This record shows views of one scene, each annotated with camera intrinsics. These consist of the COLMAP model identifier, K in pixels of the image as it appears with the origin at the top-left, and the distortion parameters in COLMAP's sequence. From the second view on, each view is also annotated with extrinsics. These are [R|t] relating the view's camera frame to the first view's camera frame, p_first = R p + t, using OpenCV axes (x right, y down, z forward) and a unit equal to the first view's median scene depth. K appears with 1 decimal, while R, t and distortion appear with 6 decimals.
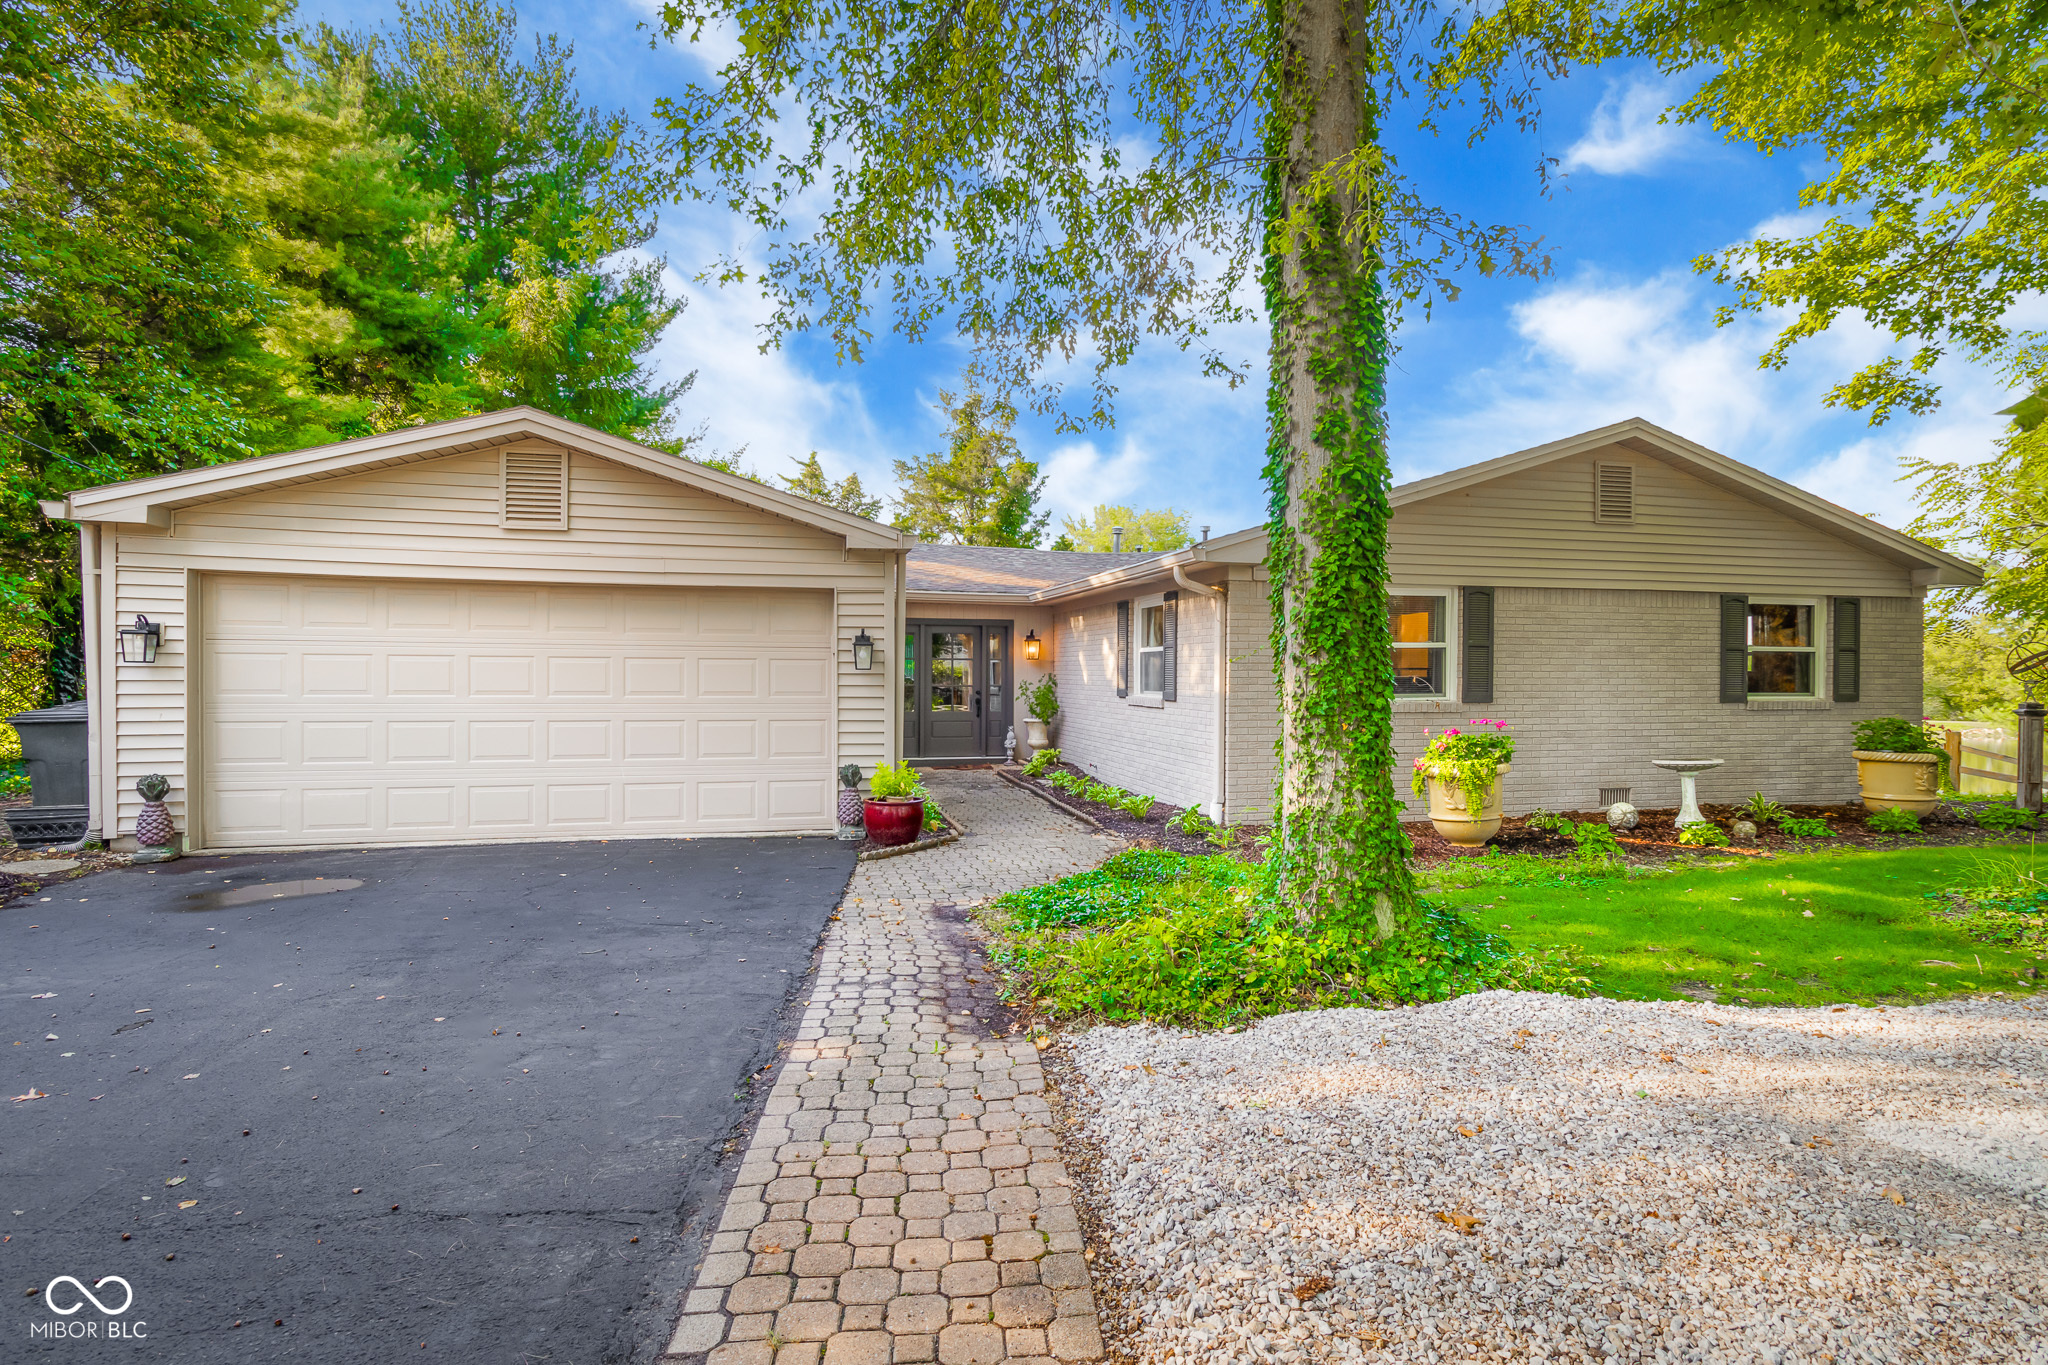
lens RADIAL K [[971.6, 0, 1010.2], [0, 971.6, 683.7], [0, 0, 1]] dist [-0.000451, 0.001723]
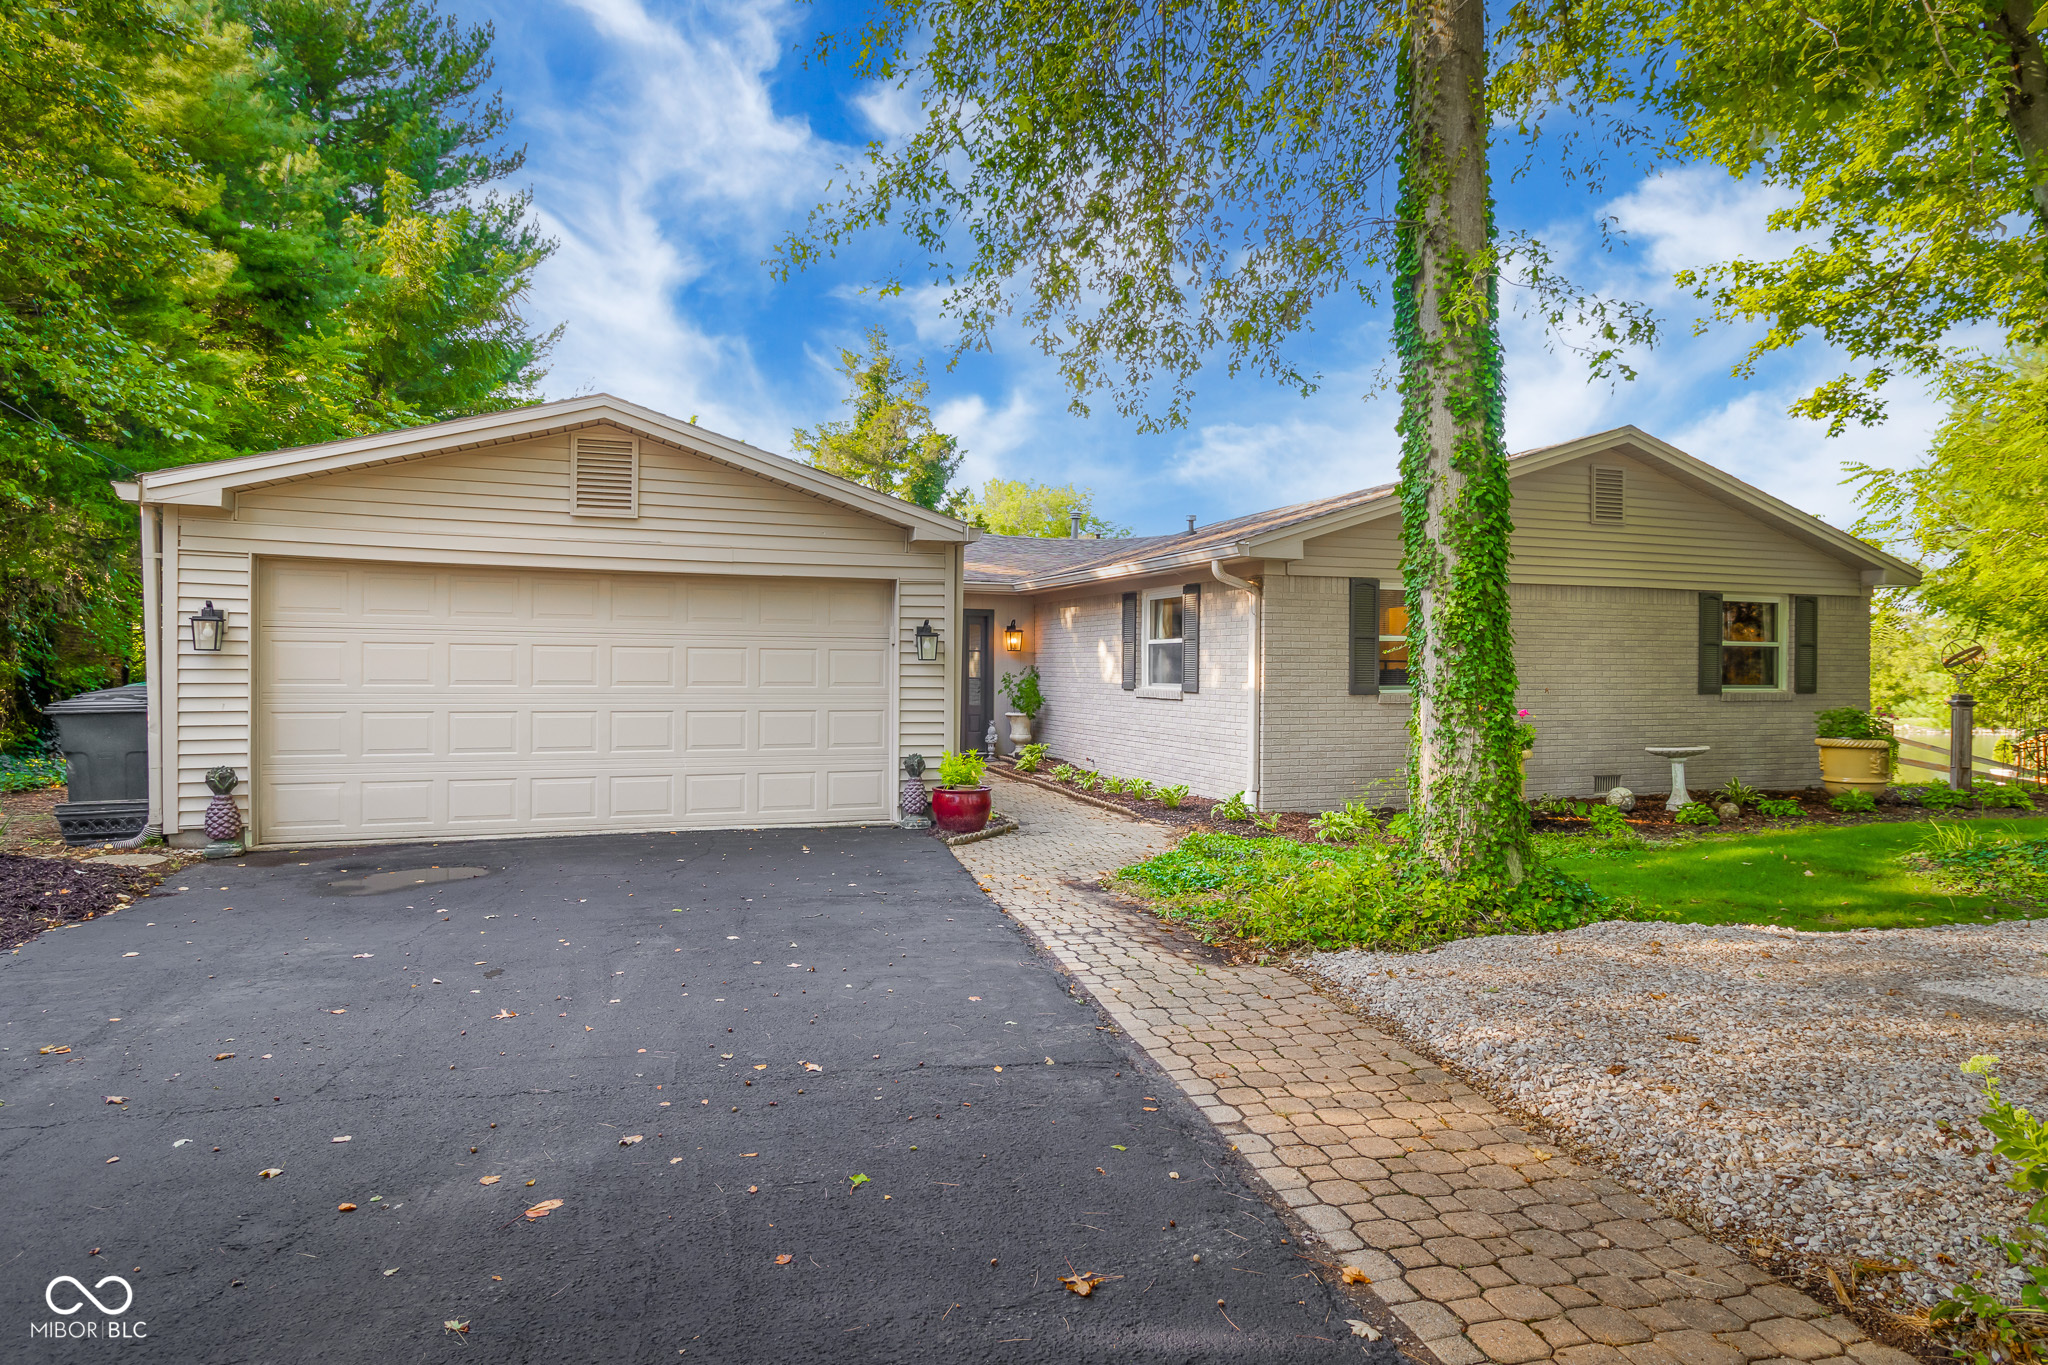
lens RADIAL K [[1124.8, 0, 969.2], [0, 1124.8, 679.3], [0, 0, 1]] dist [0.000295, 0.000756]
pose [[0.994418, 0.001190, 0.105507, -0.228983], [-0.001152, 0.999999, -0.000428, 0.005715], [-0.105507, 0.000304, 0.994418, -0.164315]]
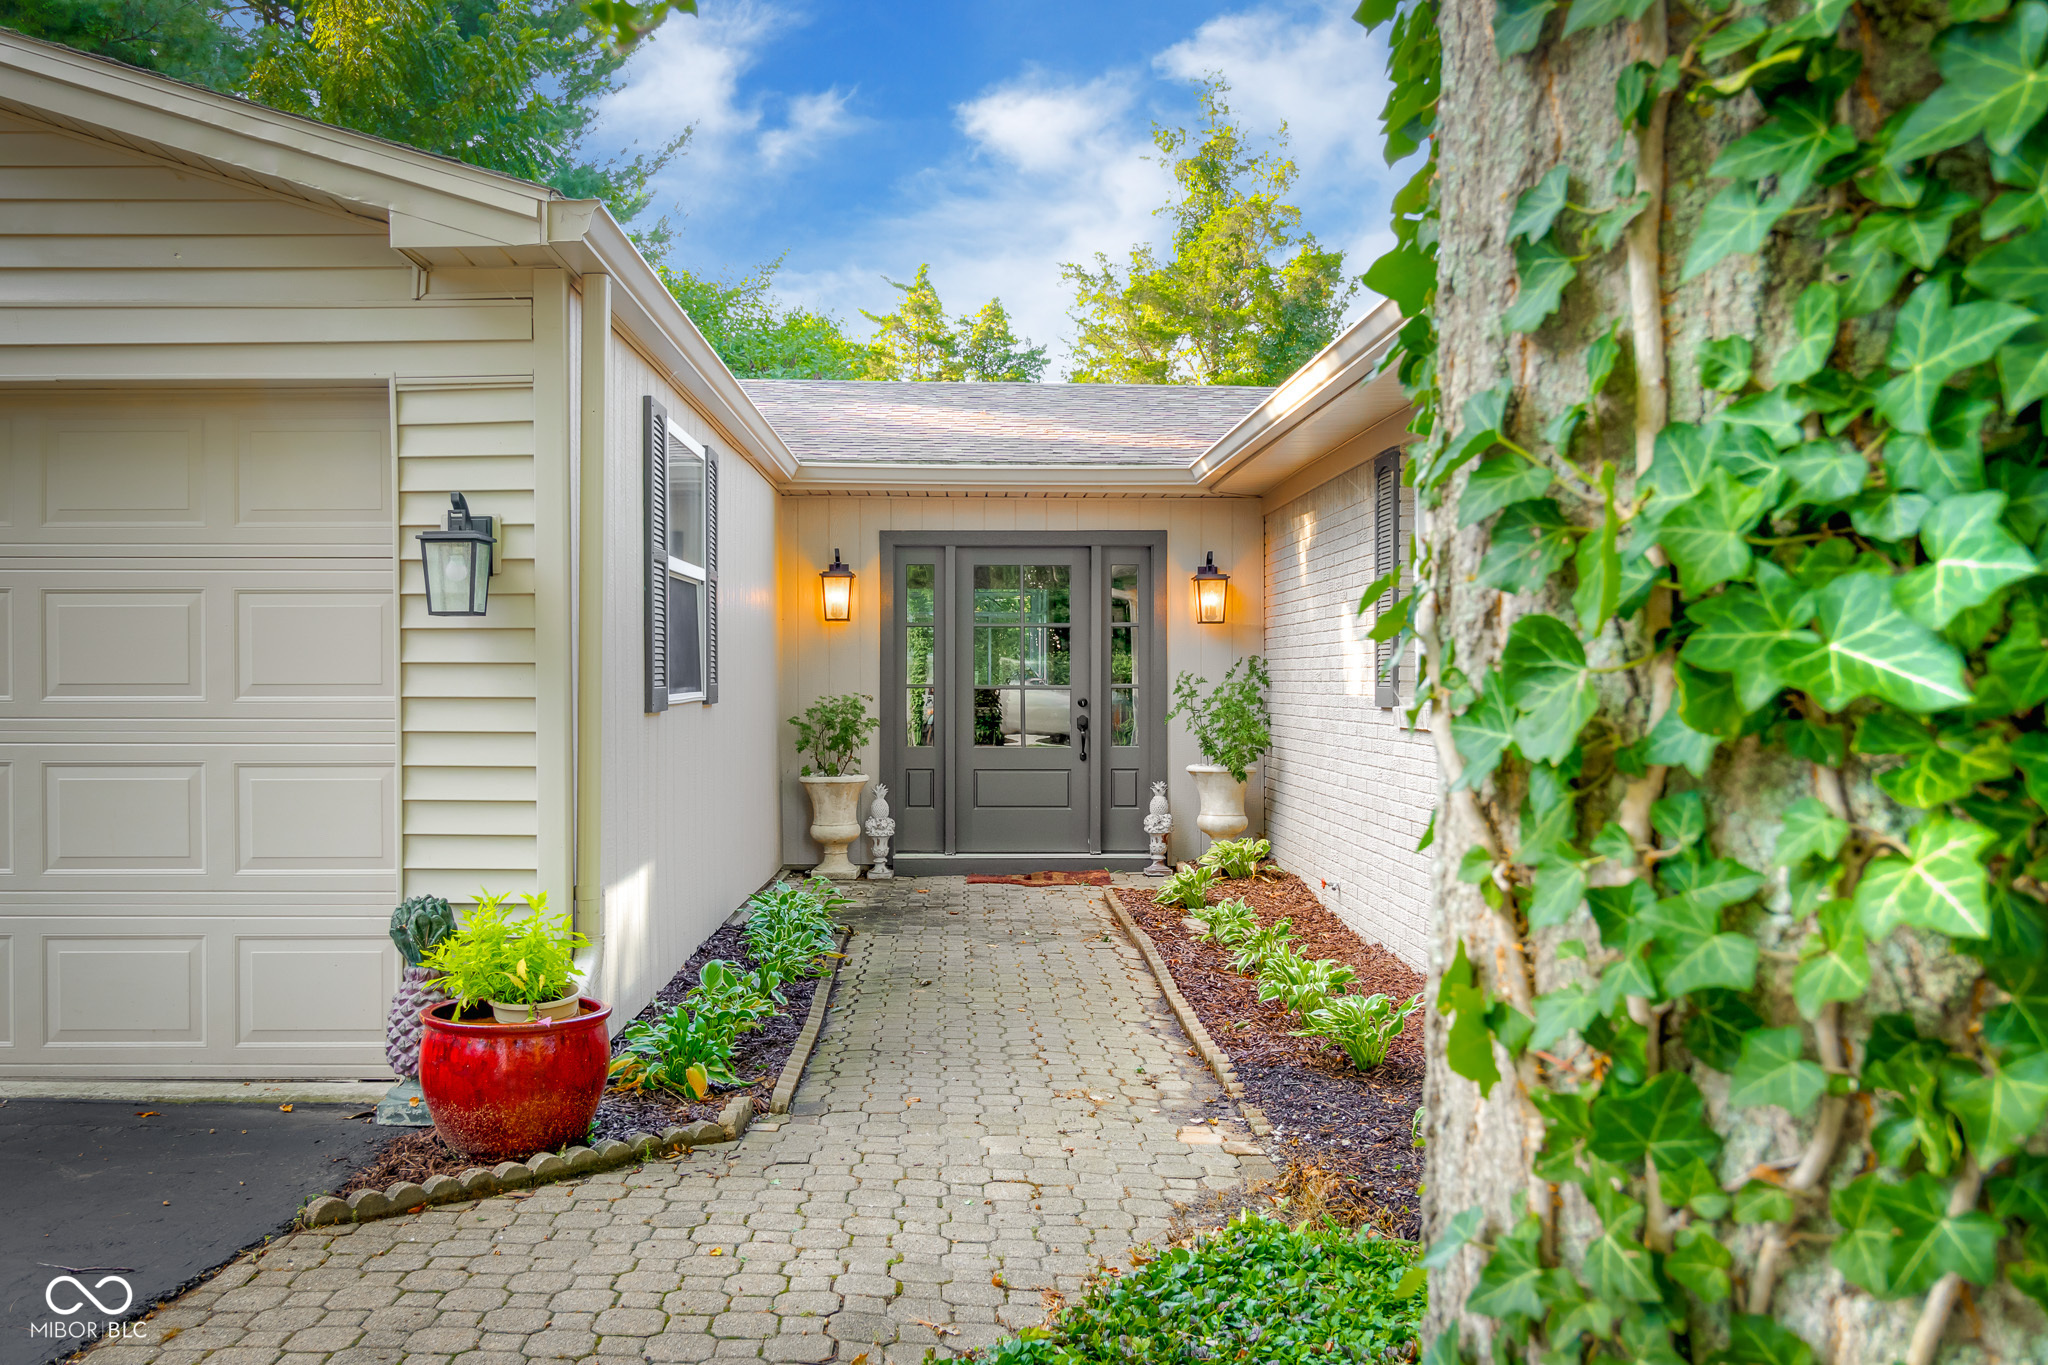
lens RADIAL K [[1645.9, 0, 1016.9], [0, 1645.9, 688.8], [0, 0, 1]] dist [-0.001100, -0.002162]
pose [[0.976390, -0.005962, -0.215932, 0.156883], [0.003808, 0.999939, -0.010394, 0.016999], [0.215981, 0.009326, 0.976353, 0.482727]]
